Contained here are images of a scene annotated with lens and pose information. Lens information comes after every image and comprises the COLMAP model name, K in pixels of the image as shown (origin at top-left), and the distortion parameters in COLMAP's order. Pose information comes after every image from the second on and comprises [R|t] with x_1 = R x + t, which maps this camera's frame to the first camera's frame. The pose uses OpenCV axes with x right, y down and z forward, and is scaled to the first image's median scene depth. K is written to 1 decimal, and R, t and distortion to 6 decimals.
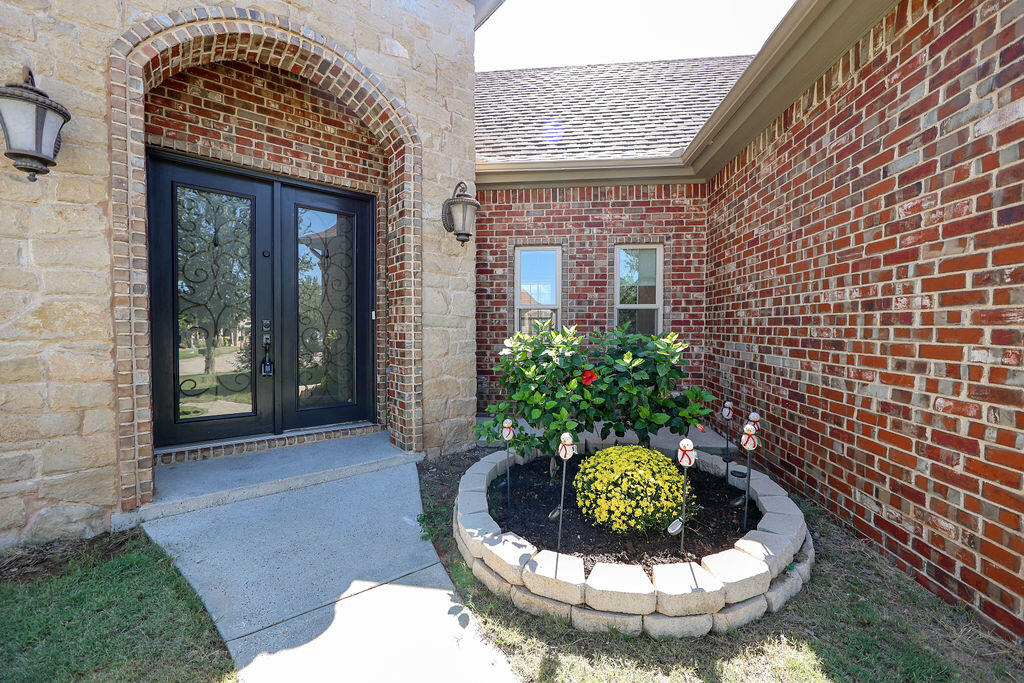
lens RADIAL K [[404.6, 0, 510.5], [0, 404.6, 336.2], [0, 0, 1]] dist [-0.010911, 0.000107]
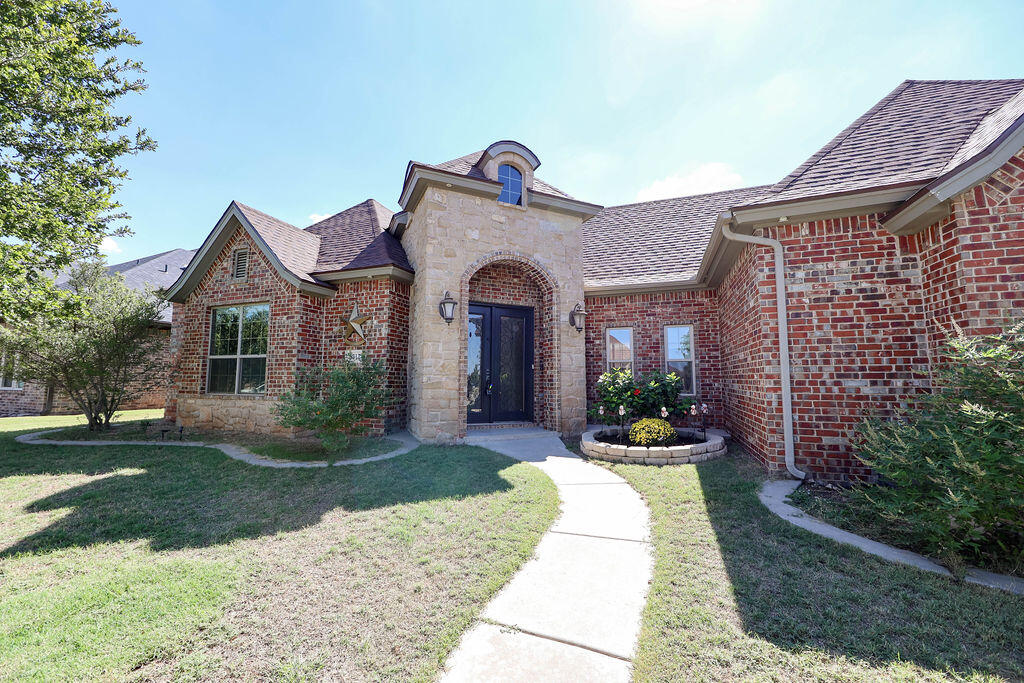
lens RADIAL K [[404.6, 0, 509.1], [0, 404.6, 341.3], [0, 0, 1]] dist [-0.010911, 0.000107]
pose [[0.969174, -0.024462, -0.245159, 0.042951], [-0.004025, 0.993354, -0.115029, 0.062660], [0.246344, 0.112470, 0.962634, -1.109360]]
